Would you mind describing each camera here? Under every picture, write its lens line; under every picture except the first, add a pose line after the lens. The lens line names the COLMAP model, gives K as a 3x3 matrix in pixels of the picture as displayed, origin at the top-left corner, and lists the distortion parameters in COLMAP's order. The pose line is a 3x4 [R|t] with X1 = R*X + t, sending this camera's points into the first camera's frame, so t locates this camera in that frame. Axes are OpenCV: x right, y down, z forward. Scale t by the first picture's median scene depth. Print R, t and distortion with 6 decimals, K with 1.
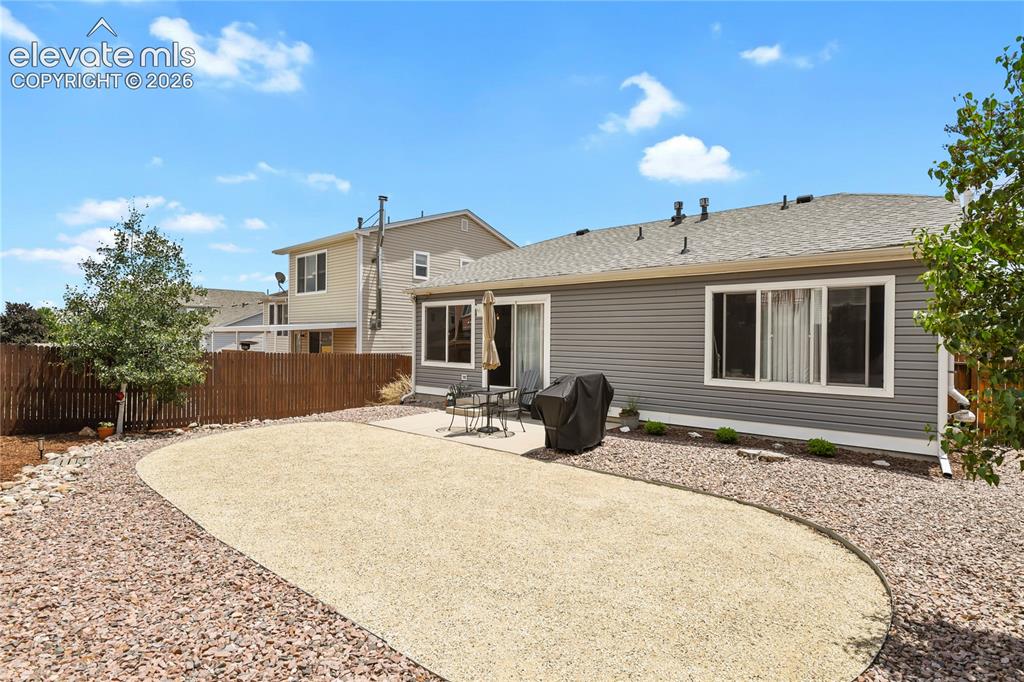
lens RADIAL K [[509.5, 0, 513.1], [0, 509.5, 337.5], [0, 0, 1]] dist [-0.017332, -0.000553]
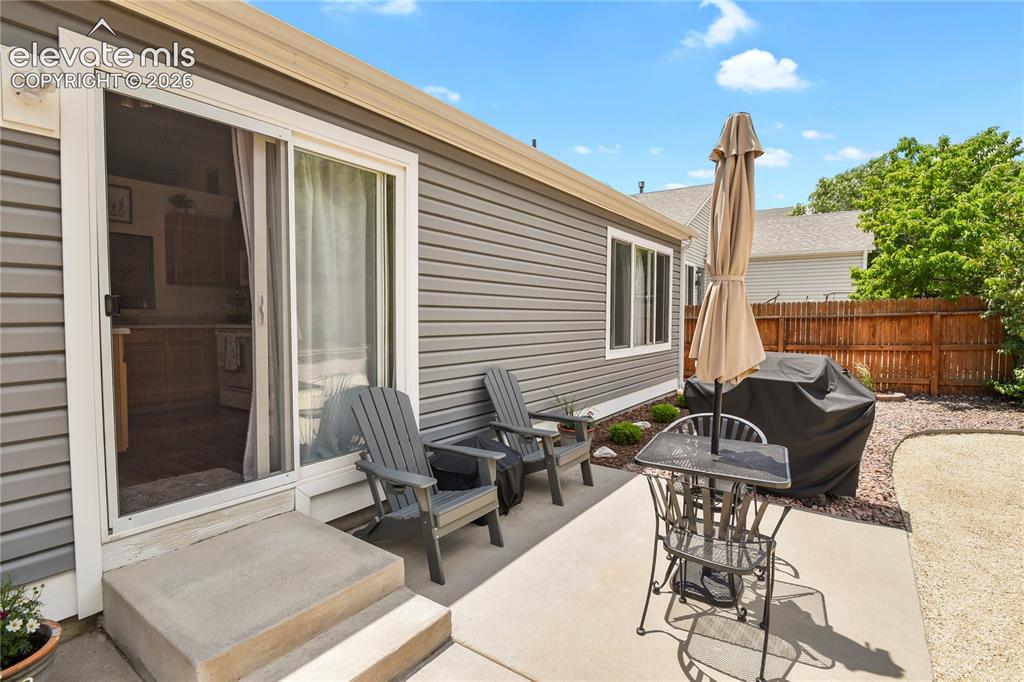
lens RADIAL K [[498.5, 0, 515.2], [0, 498.5, 338.5], [0, 0, 1]] dist [-0.023491, -0.000766]
pose [[-0.088288, -0.059663, 0.994307, -0.267561], [-0.009930, 0.998208, 0.059016, 0.015987], [-0.996045, -0.004663, -0.088722, 0.957359]]
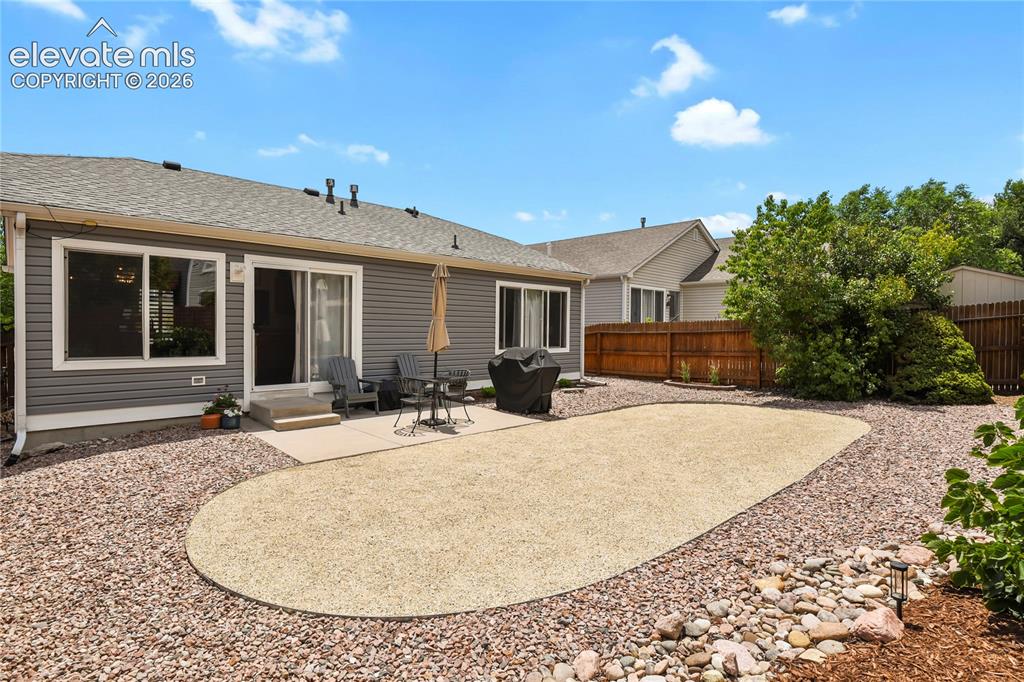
lens RADIAL K [[509.5, 0, 513.1], [0, 509.5, 337.5], [0, 0, 1]] dist [-0.017332, -0.000553]
pose [[0.101339, -0.028193, 0.994452, -0.748645], [-0.012533, 0.999483, 0.029613, 0.005864], [-0.994773, -0.015465, 0.100934, 0.656095]]
